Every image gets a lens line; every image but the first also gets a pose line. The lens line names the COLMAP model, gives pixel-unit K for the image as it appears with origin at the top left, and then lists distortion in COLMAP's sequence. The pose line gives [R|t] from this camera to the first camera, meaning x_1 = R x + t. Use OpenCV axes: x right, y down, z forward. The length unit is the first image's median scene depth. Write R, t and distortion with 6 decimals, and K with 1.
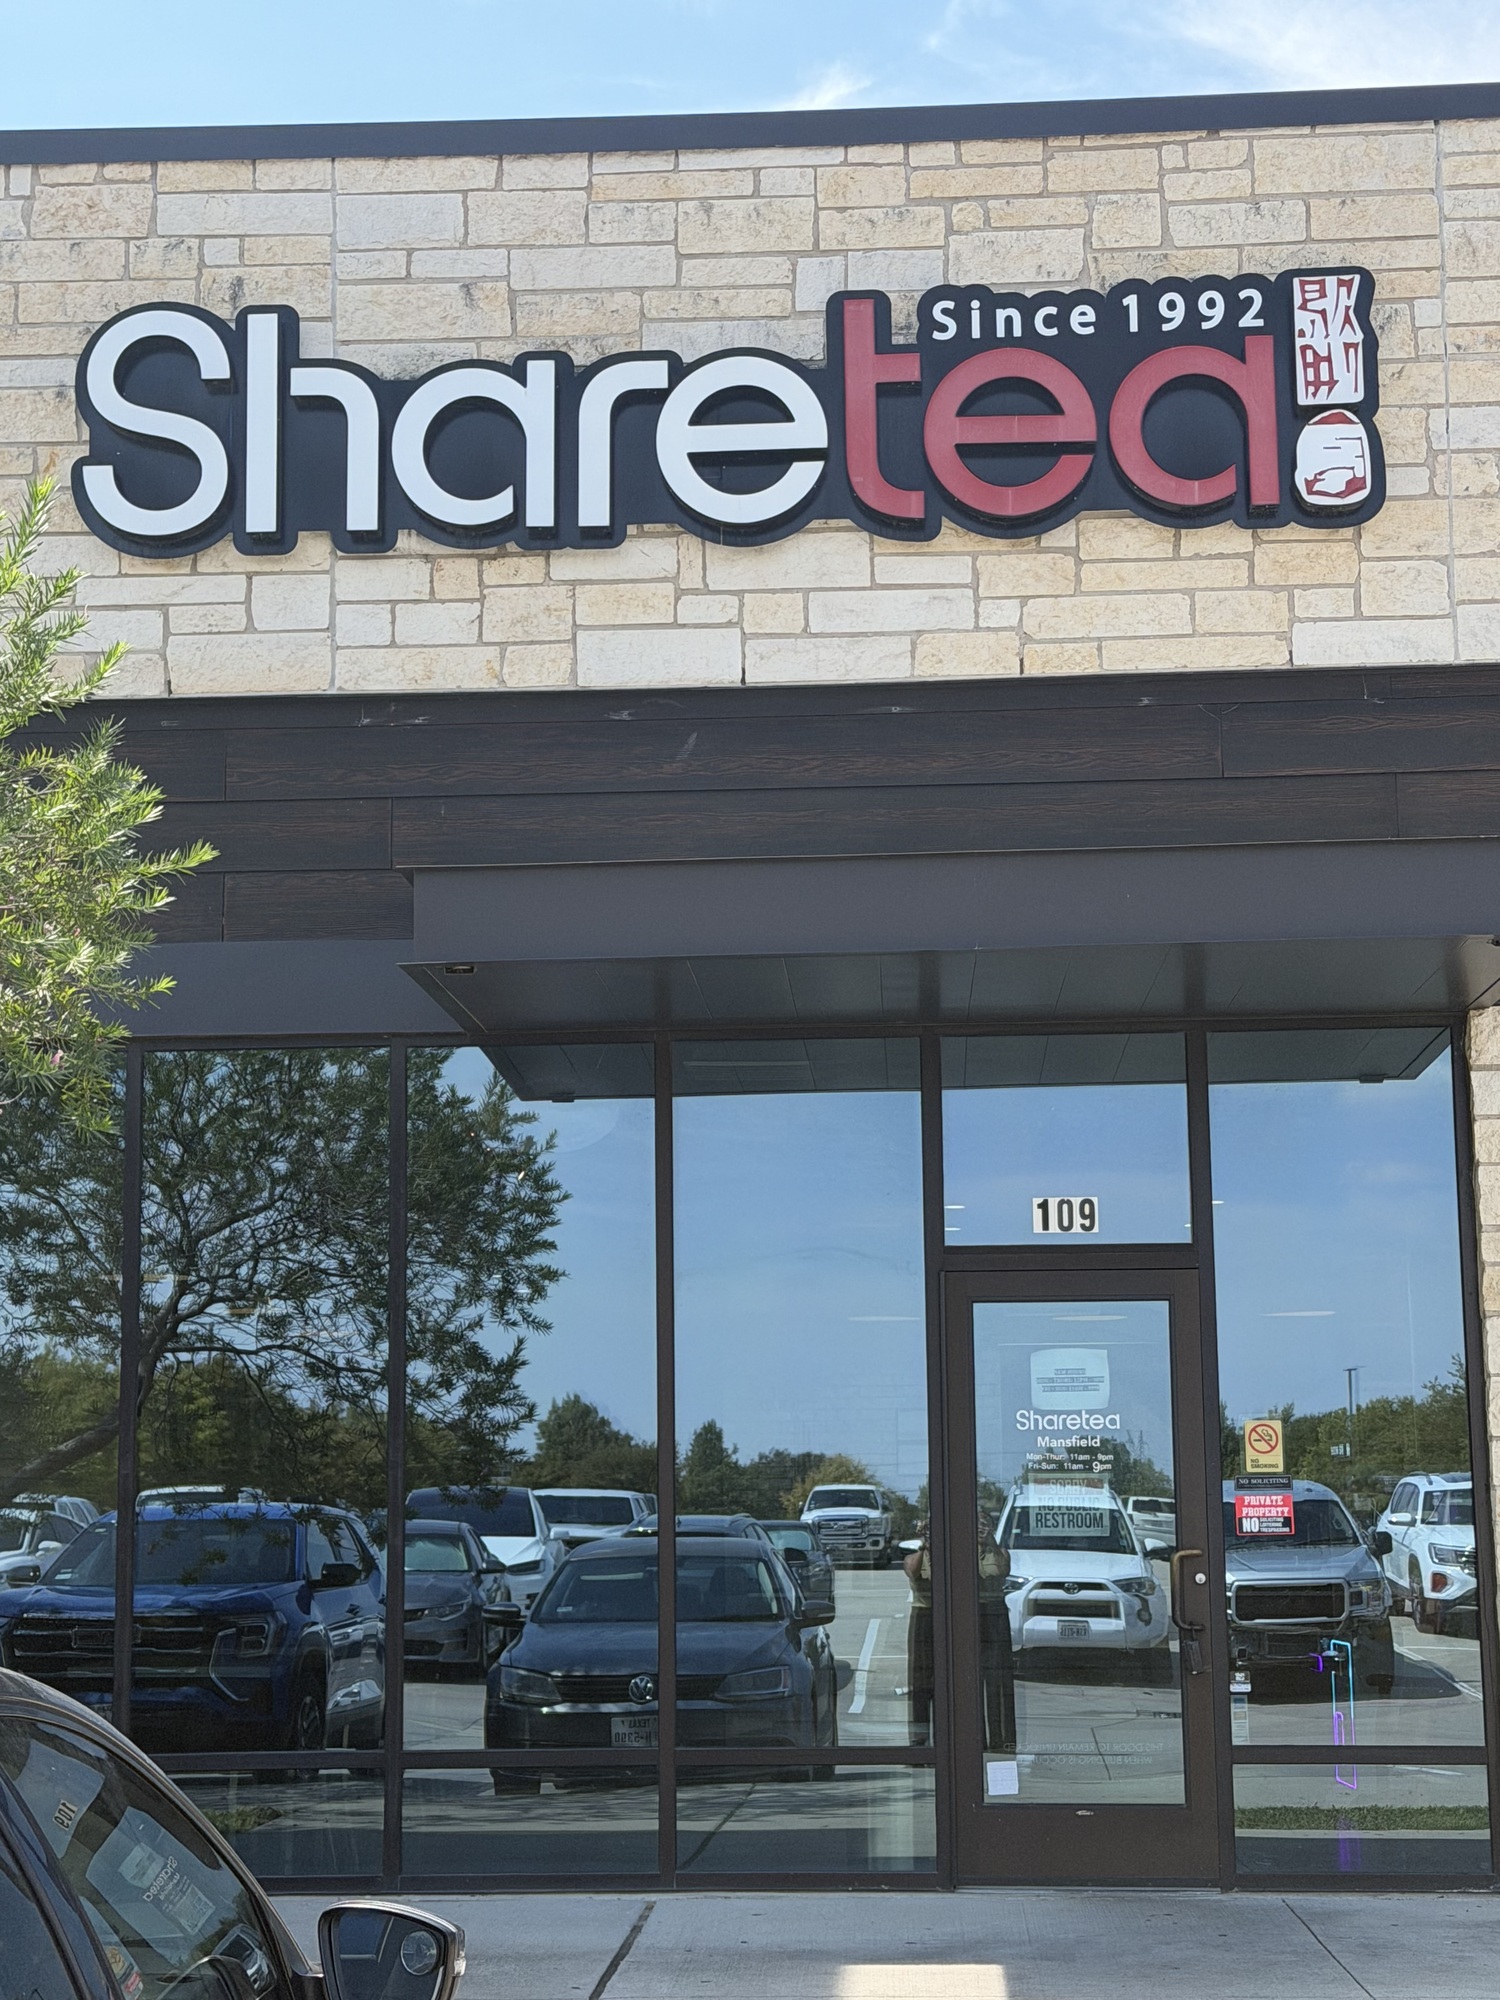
lens RADIAL K [[3527.3, 0, 751.9], [0, 3527.3, 992.9], [0, 0, 1]] dist [0.150180, 0.000000]
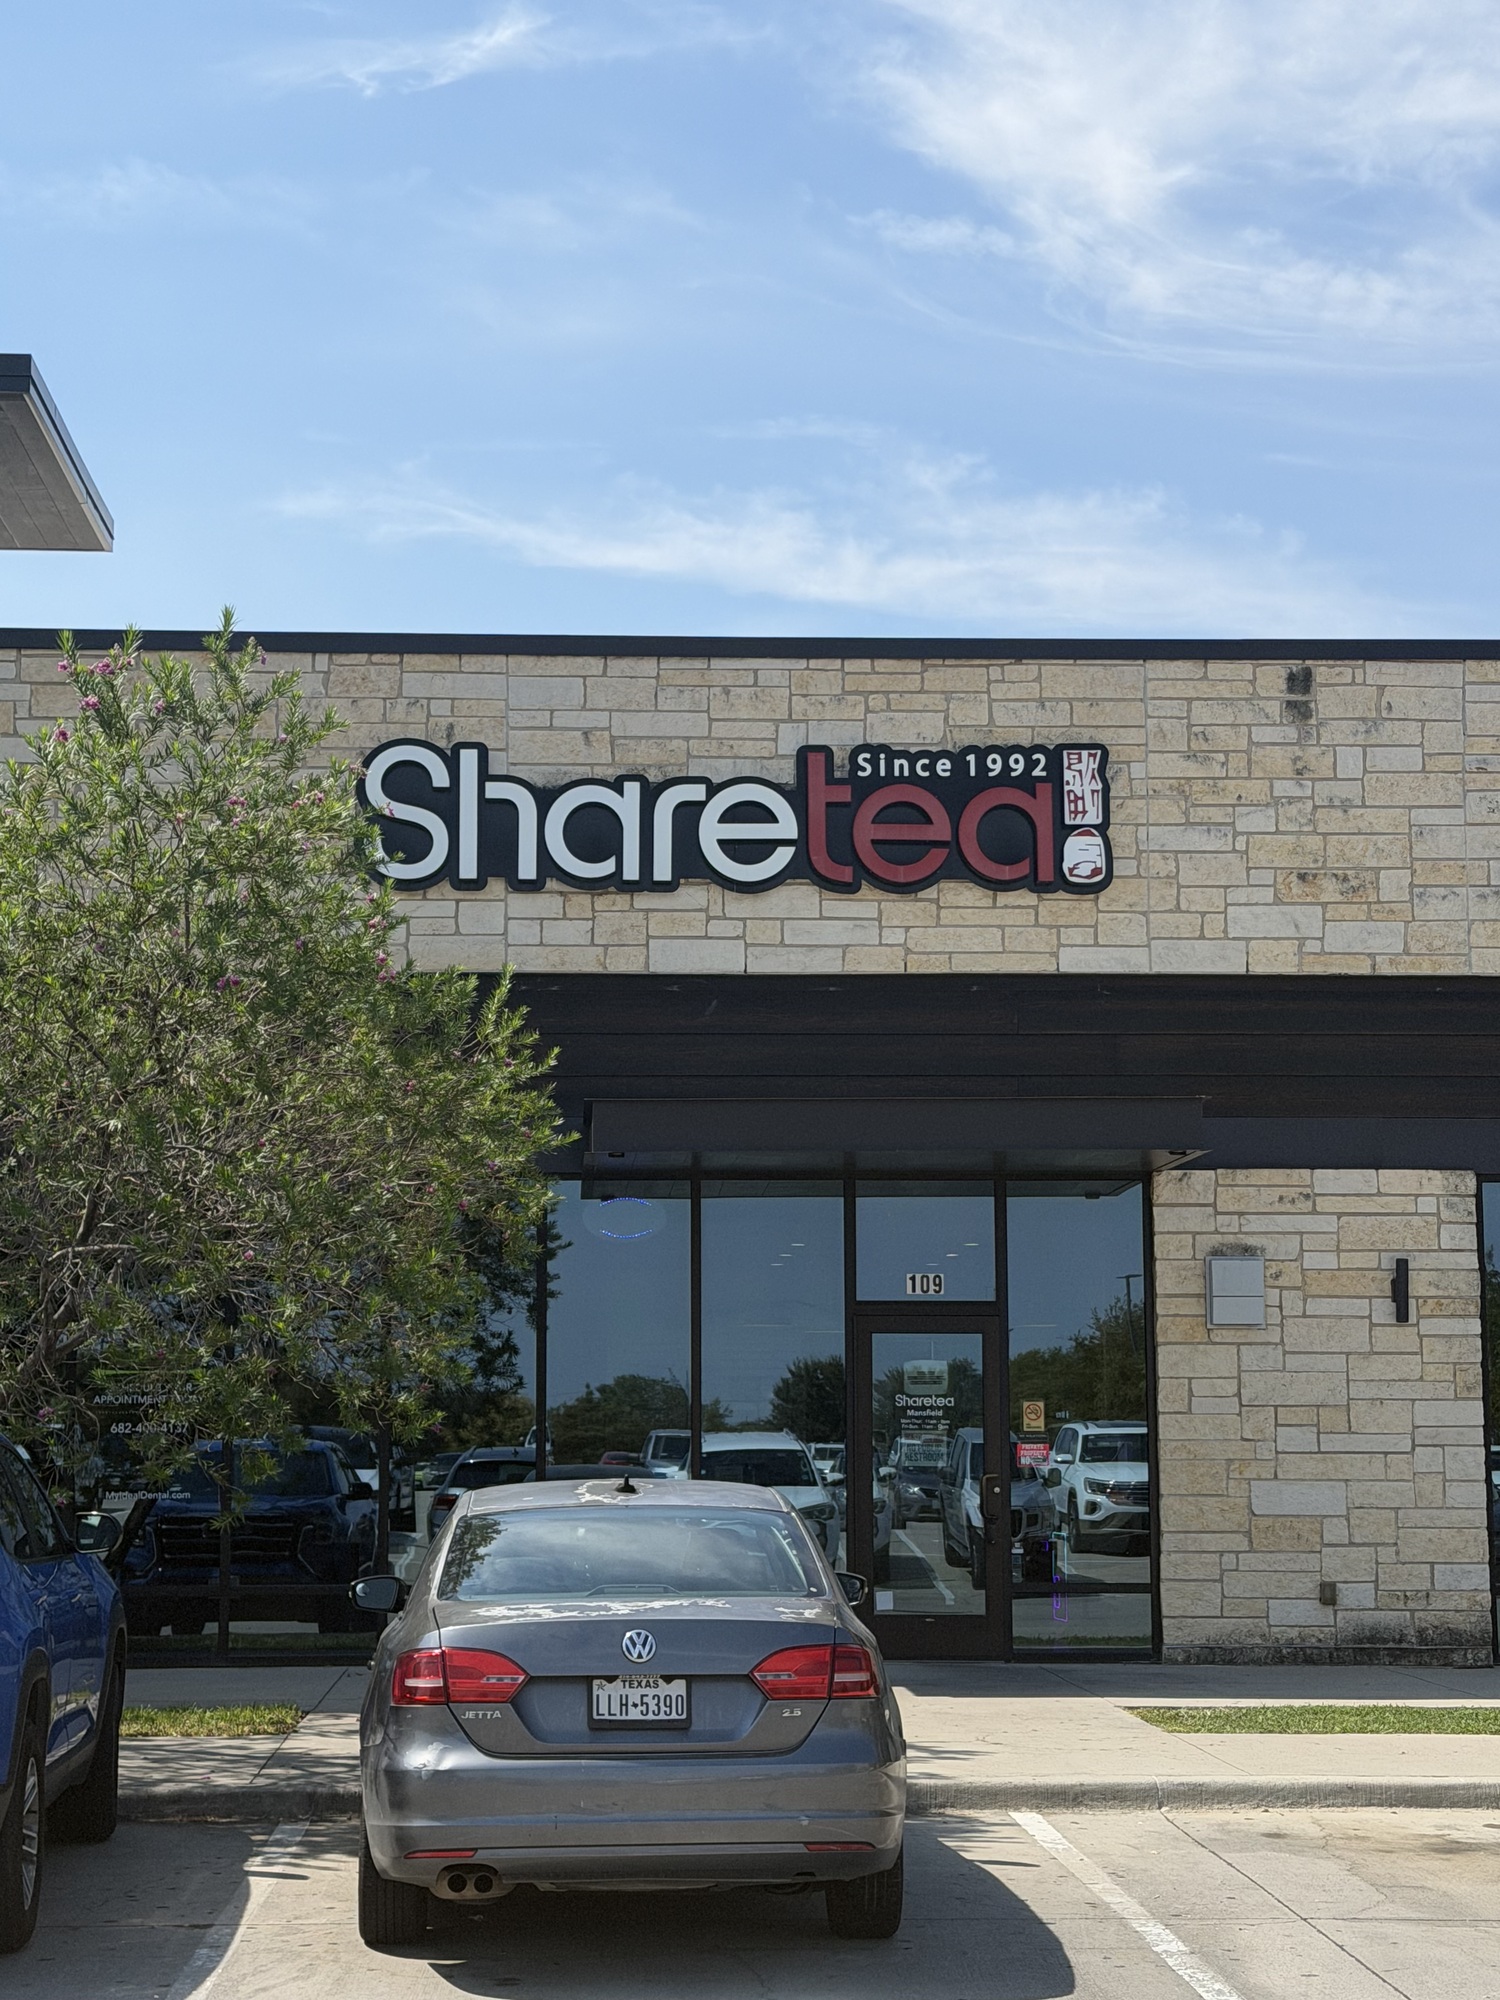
lens RADIAL K [[3527.3, 0, 749.6], [0, 3527.3, 1008.5], [0, 0, 1]] dist [0.150180, 0.000000]
pose [[0.994996, 0.021629, 0.097543, -0.167355], [-0.023763, 0.999502, 0.020778, -0.105289], [-0.097045, -0.022992, 0.995014, -0.713542]]
